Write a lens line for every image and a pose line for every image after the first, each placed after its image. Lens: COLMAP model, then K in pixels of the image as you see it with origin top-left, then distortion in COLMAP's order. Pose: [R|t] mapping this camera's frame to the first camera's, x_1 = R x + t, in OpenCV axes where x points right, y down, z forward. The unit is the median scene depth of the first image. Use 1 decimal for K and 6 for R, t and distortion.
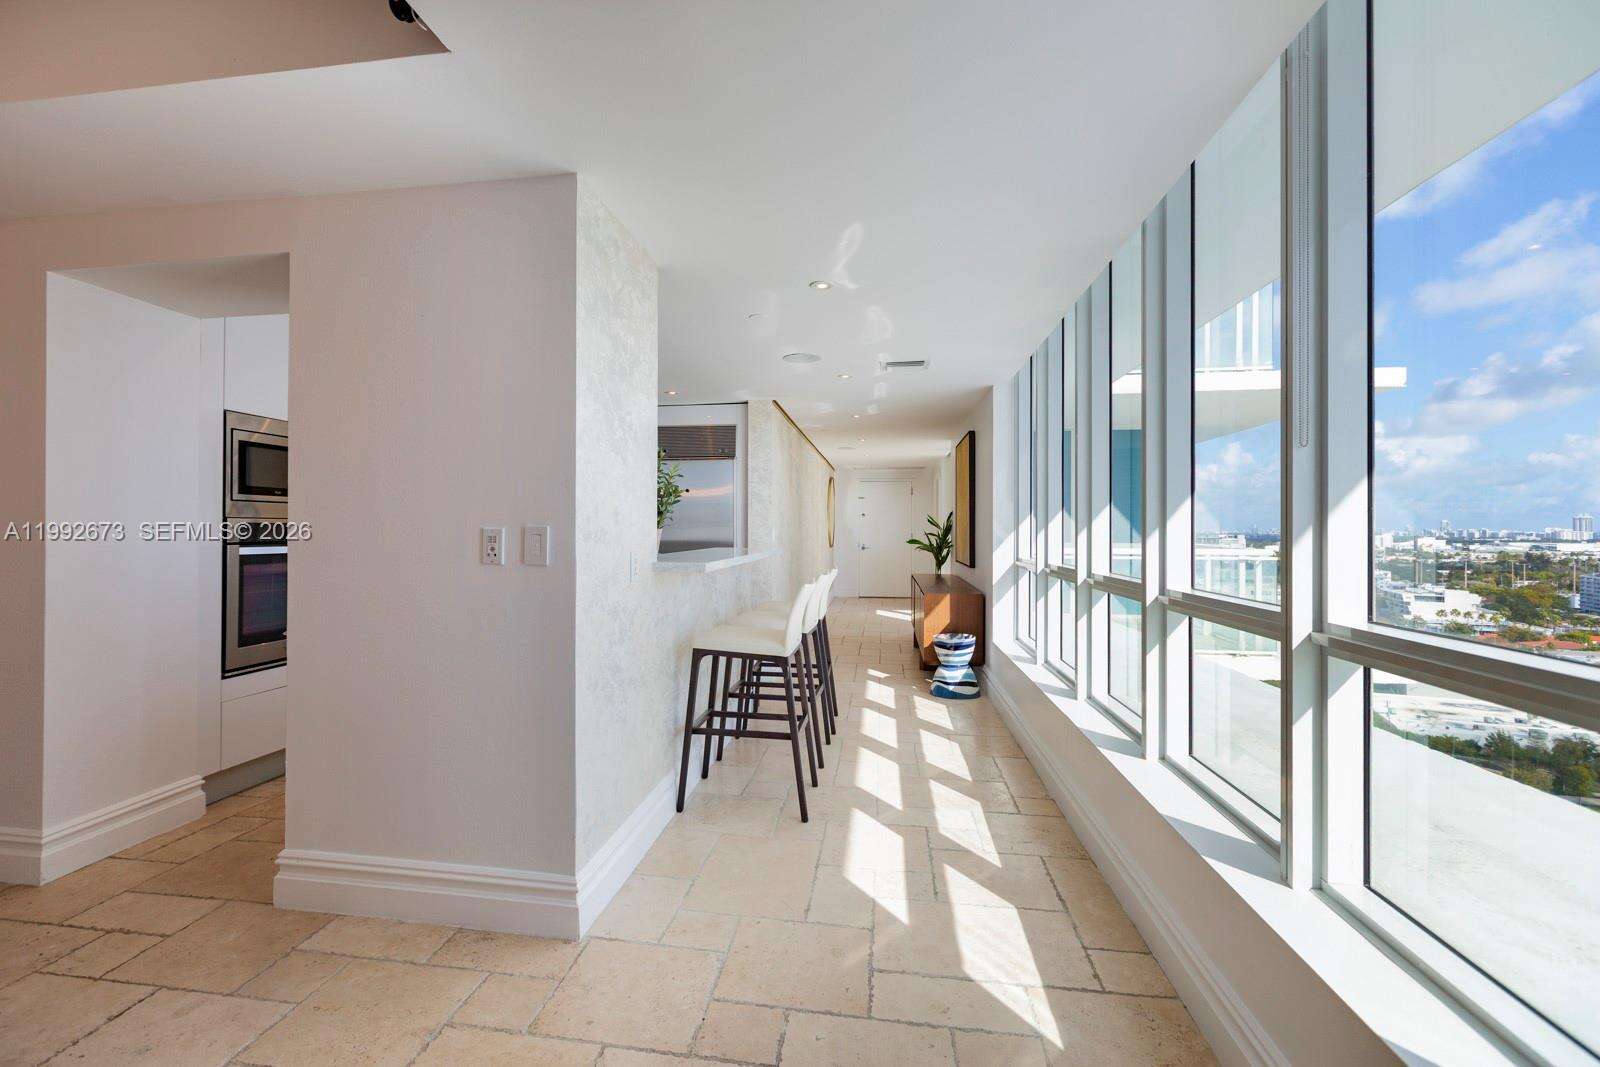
lens RADIAL K [[699.7, 0, 760.0], [0, 699.7, 525.0], [0, 0, 1]] dist [0.000941, 0.000137]
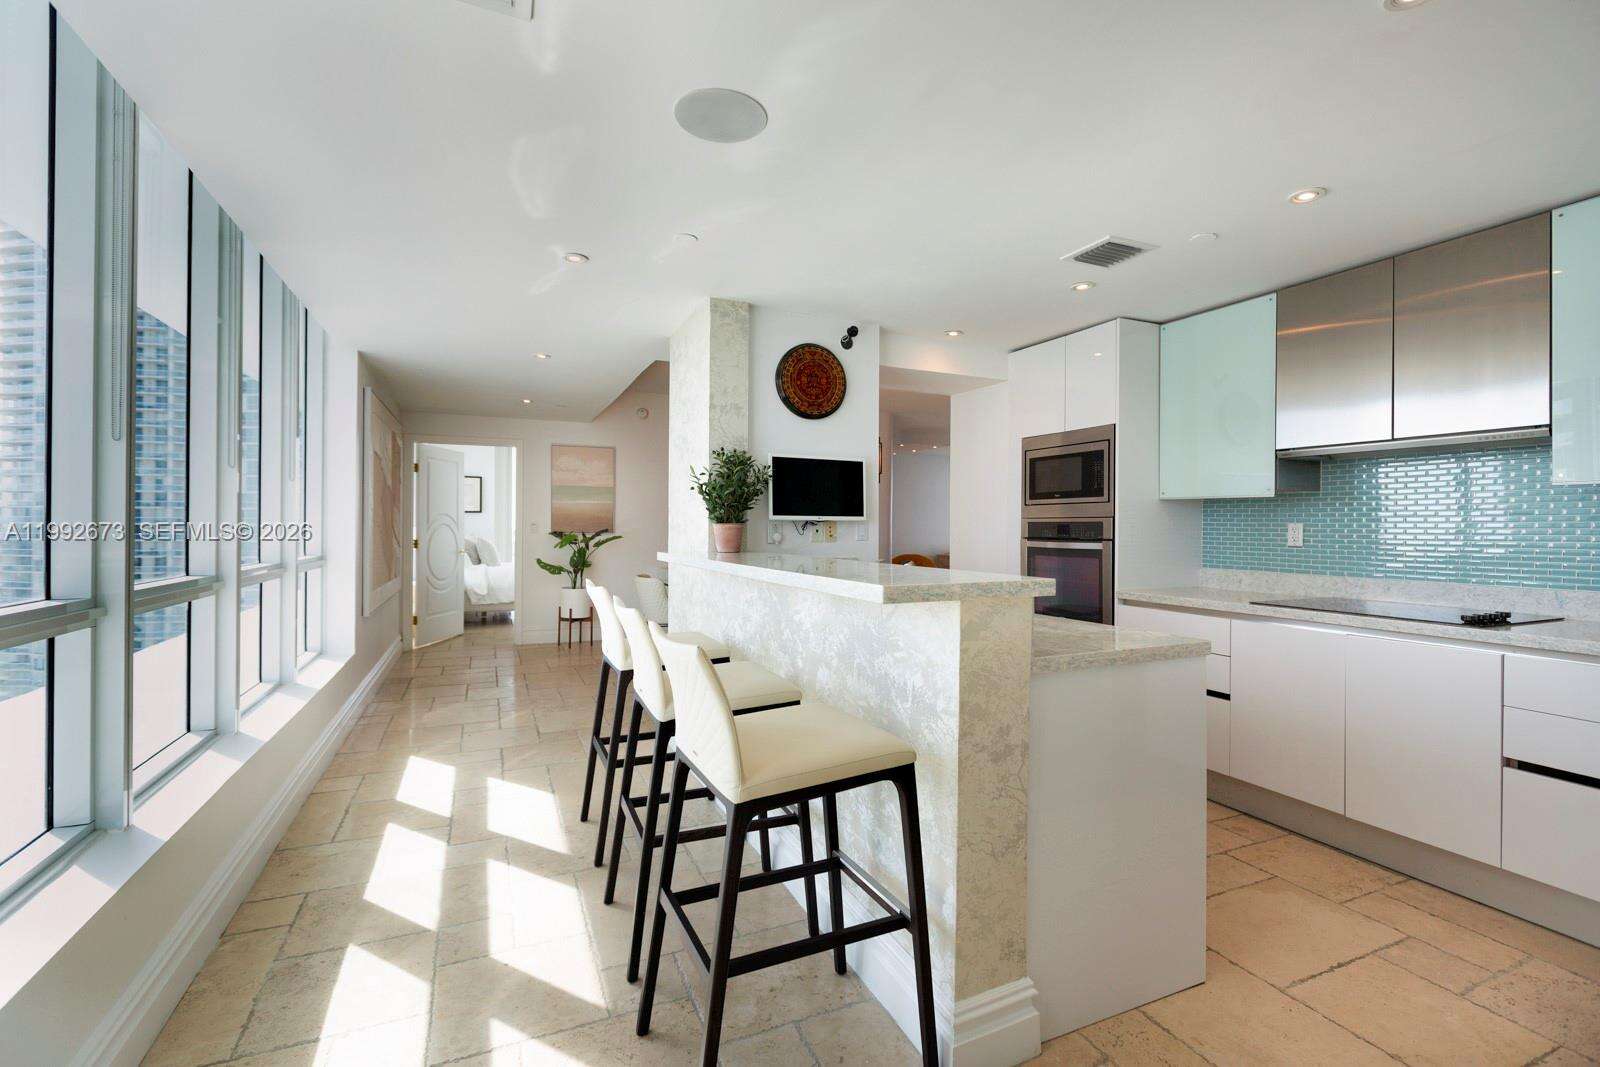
lens RADIAL K [[712.2, 0, 797.7], [0, 712.2, 527.1], [0, 0, 1]] dist [0.000116, -0.000100]
pose [[-0.824939, -0.013775, -0.565053, 0.380294], [-0.010923, 0.999905, -0.008429, 0.023434], [0.565116, -0.000782, -0.825011, 1.930376]]
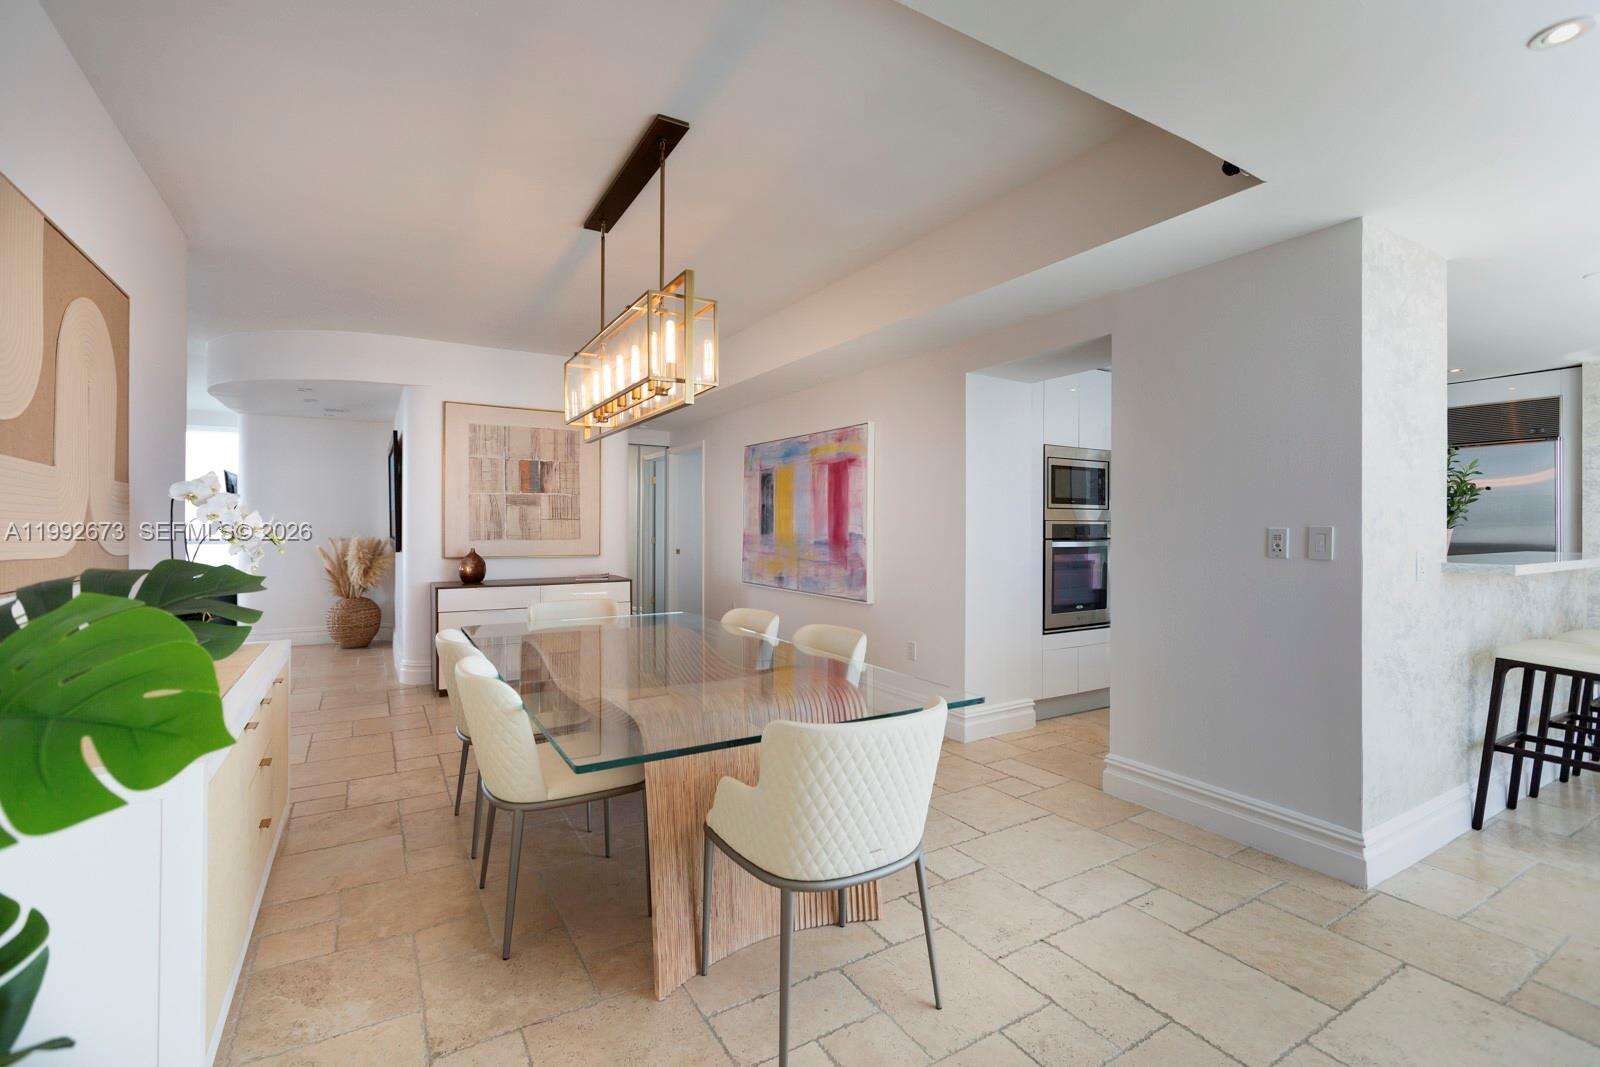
lens RADIAL K [[720.0, 0, 823.7], [0, 720.0, 526.4], [0, 0, 1]] dist [-0.001780, -0.000561]
pose [[0.674346, -0.000737, -0.738415, 0.007307], [0.002982, 0.999994, 0.001725, -0.002444], [0.738410, -0.003365, 0.674344, -0.312779]]
